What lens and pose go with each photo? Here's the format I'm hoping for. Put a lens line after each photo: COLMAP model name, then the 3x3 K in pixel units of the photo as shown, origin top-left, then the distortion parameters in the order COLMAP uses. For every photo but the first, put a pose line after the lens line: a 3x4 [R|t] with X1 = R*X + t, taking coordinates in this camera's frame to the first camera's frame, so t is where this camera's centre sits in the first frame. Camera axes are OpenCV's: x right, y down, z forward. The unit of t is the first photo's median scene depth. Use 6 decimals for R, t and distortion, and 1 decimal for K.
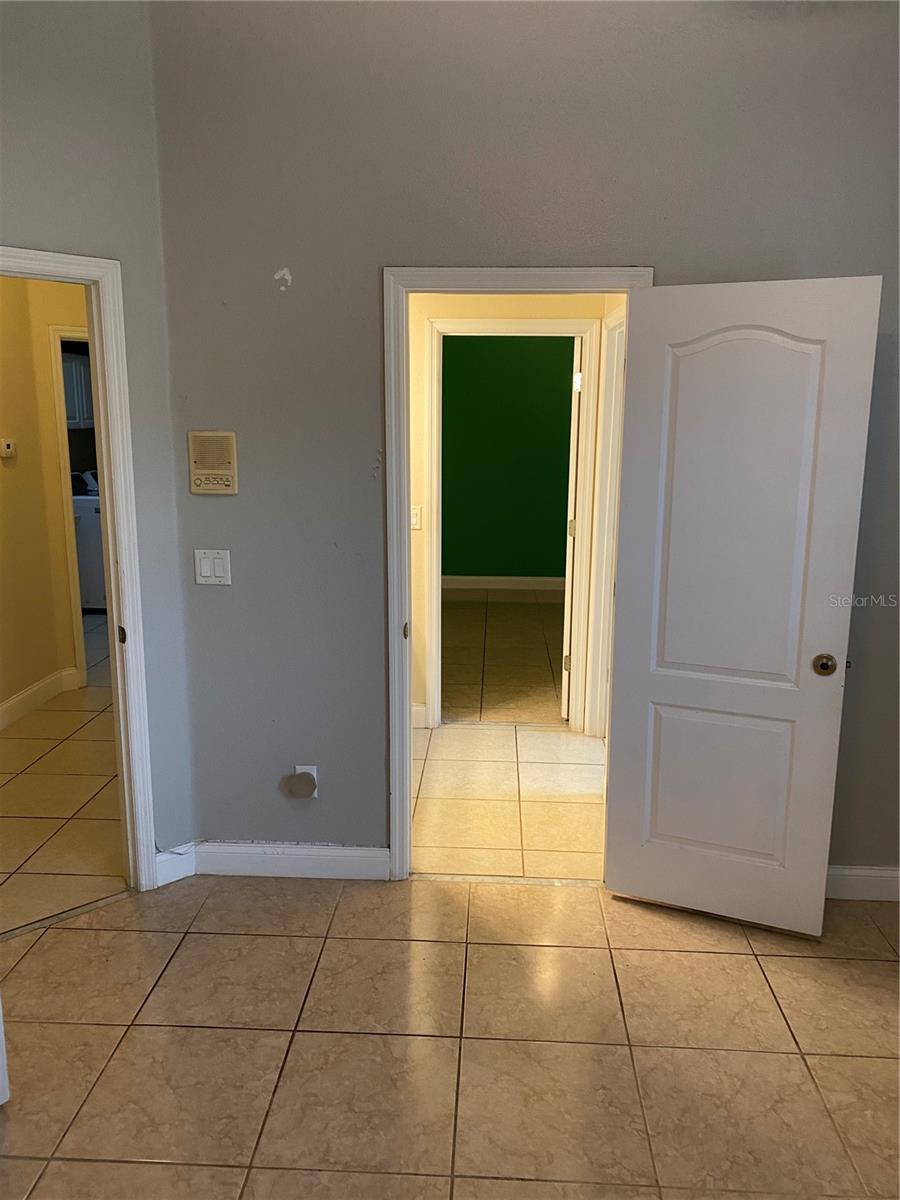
lens RADIAL K [[971.4, 0, 450.0], [0, 971.4, 600.0], [0, 0, 1]] dist [0.205624, -0.001437]
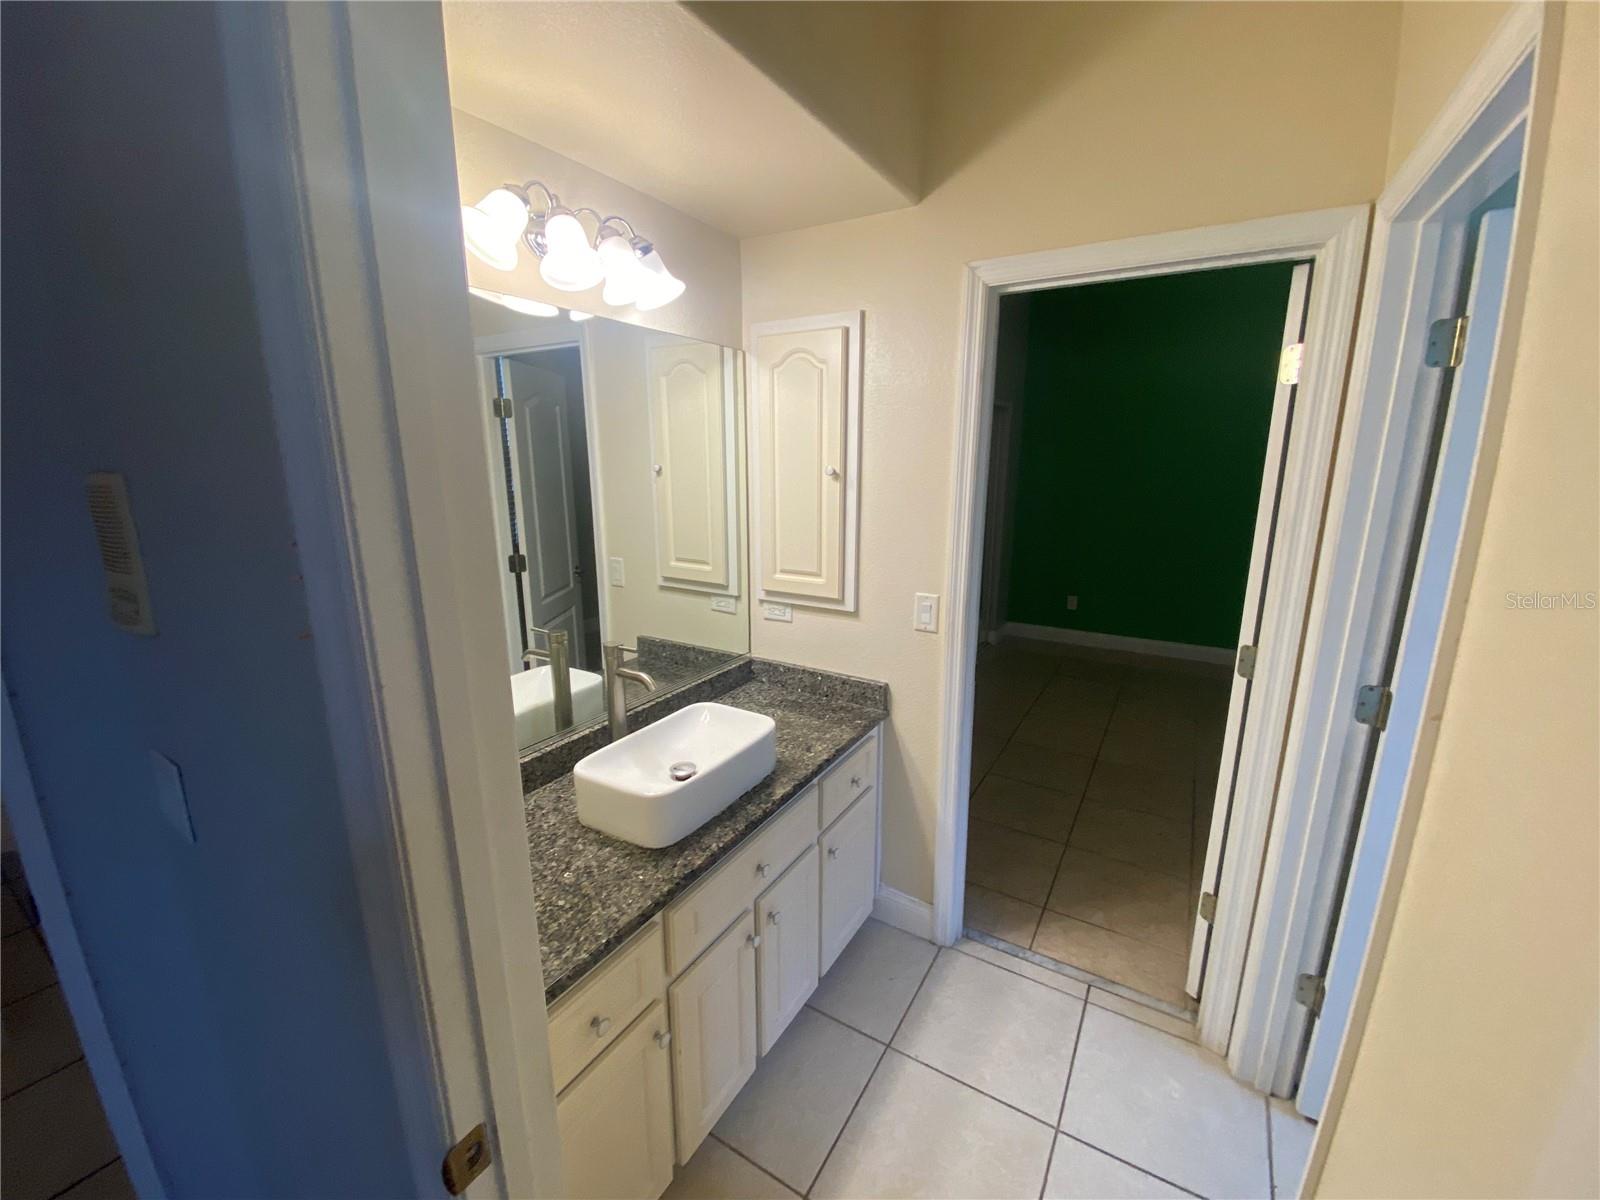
lens RADIAL K [[645.4, 0, 793.9], [0, 645.4, 594.6], [0, 0, 1]] dist [0.047041, -0.042135]
pose [[0.878964, 0.092845, -0.467764, 0.074109], [-0.083067, 0.995678, 0.041539, -0.101667], [0.469599, 0.002344, 0.882877, 0.591329]]
